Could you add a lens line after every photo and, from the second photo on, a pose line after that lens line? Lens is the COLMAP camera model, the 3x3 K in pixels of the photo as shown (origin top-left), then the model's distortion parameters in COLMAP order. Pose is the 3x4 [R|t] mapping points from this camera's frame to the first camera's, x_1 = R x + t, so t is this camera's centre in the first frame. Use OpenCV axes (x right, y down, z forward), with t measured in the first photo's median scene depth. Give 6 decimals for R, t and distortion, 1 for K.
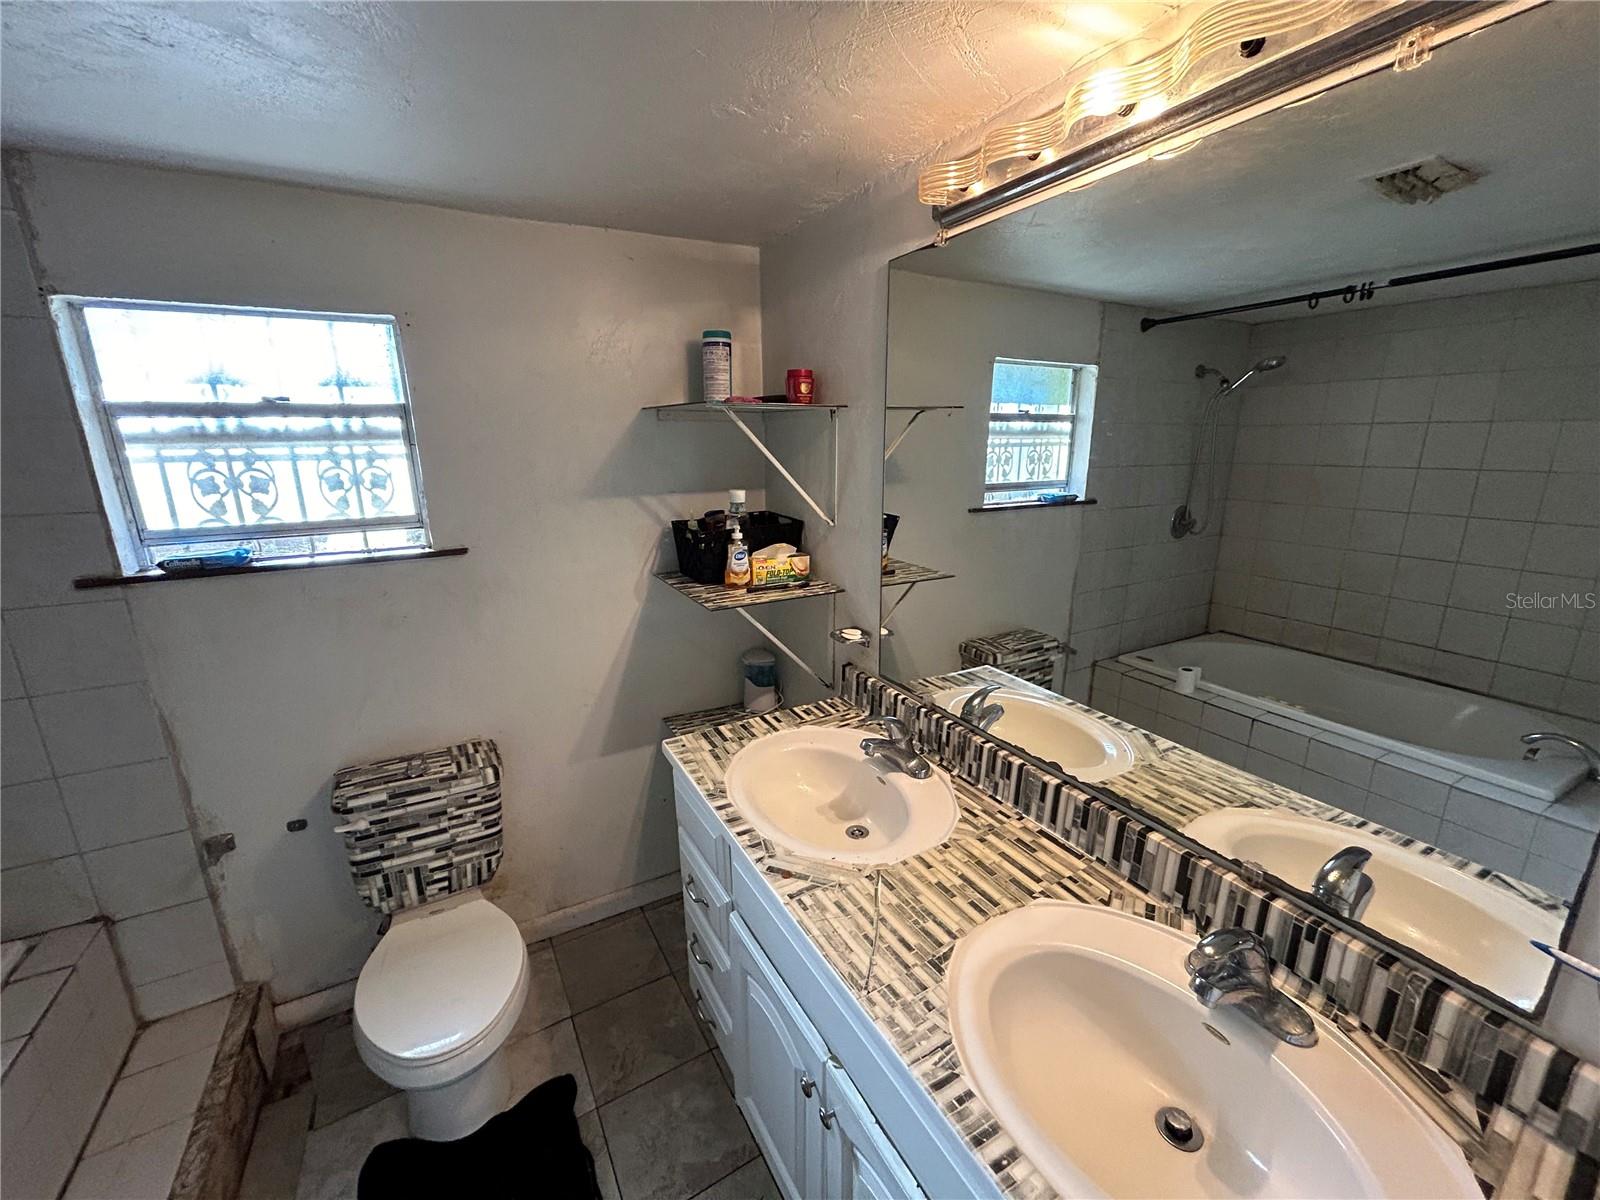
lens RADIAL K [[646.8, 0, 800.8], [0, 646.8, 600.4], [0, 0, 1]] dist [0.000388, 0.000211]
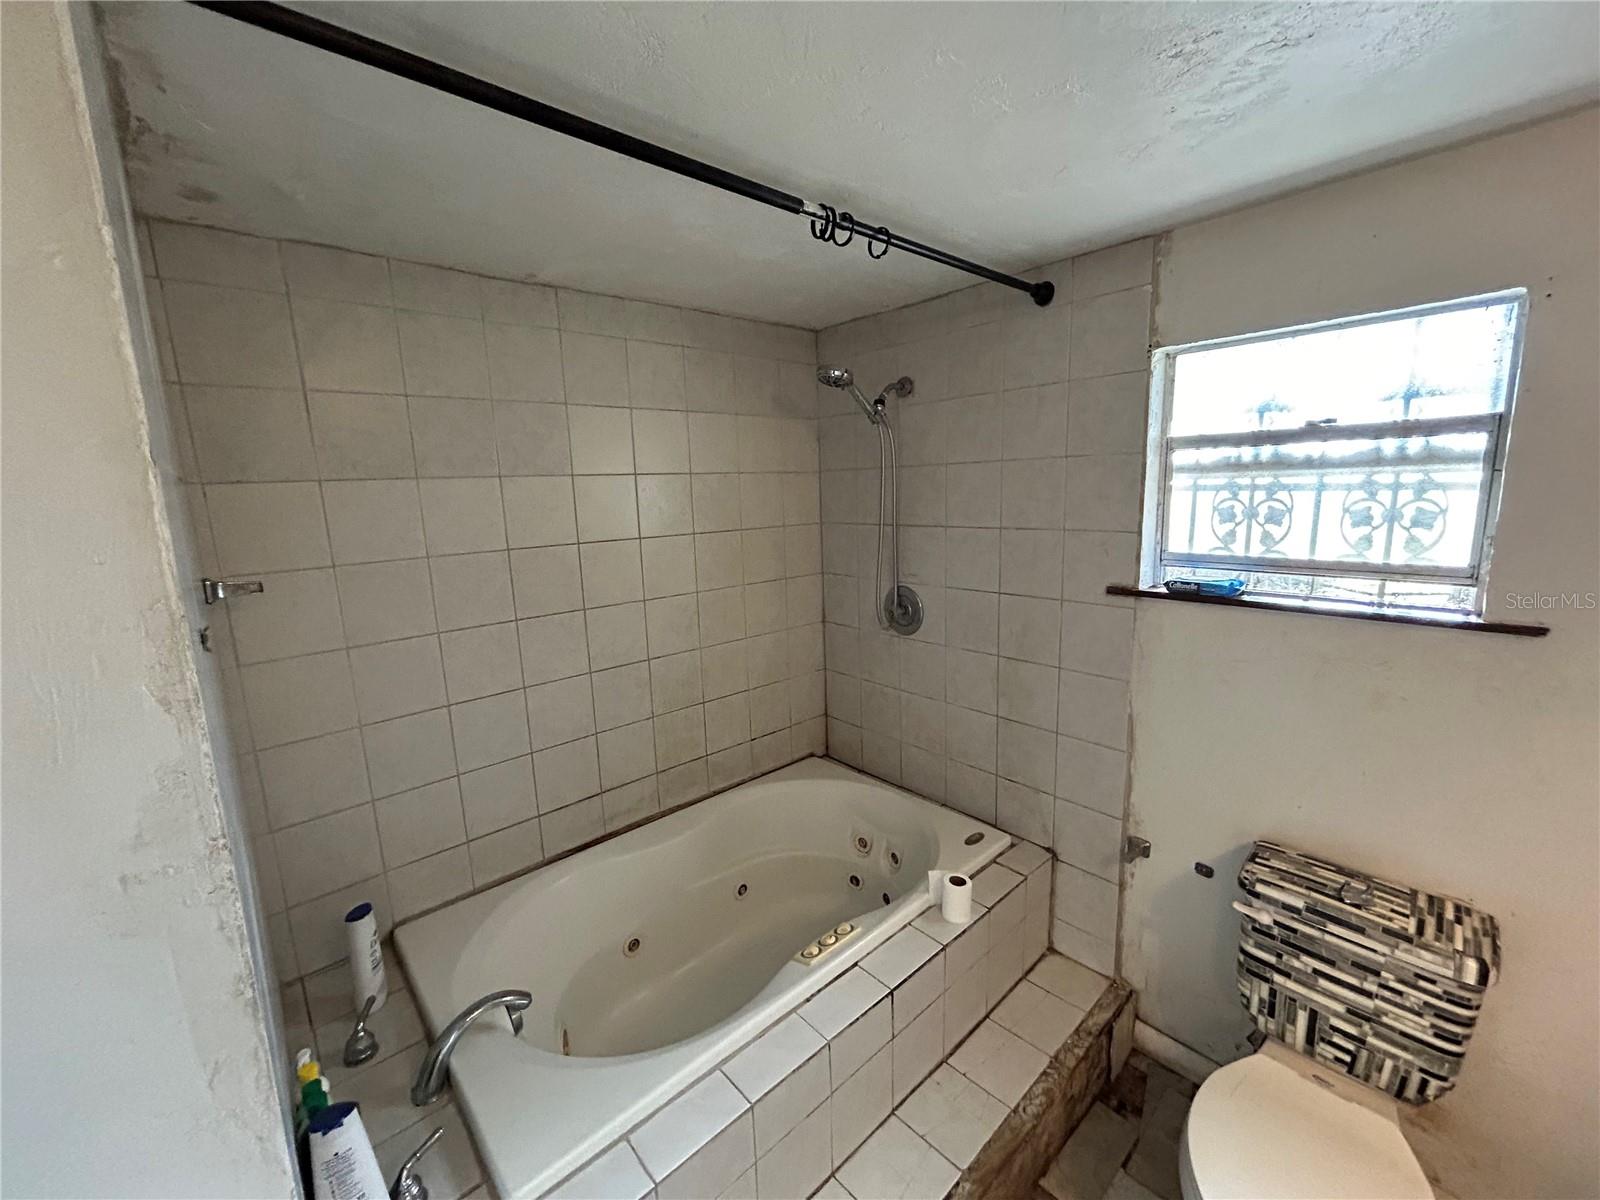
lens RADIAL K [[646.8, 0, 800.9], [0, 646.8, 597.9], [0, 0, 1]] dist [0.000388, 0.000211]
pose [[0.222552, 0.170773, -0.959847, -0.072367], [-0.217533, 0.968416, 0.121860, -0.028352], [0.950342, 0.181678, 0.252672, 0.133192]]
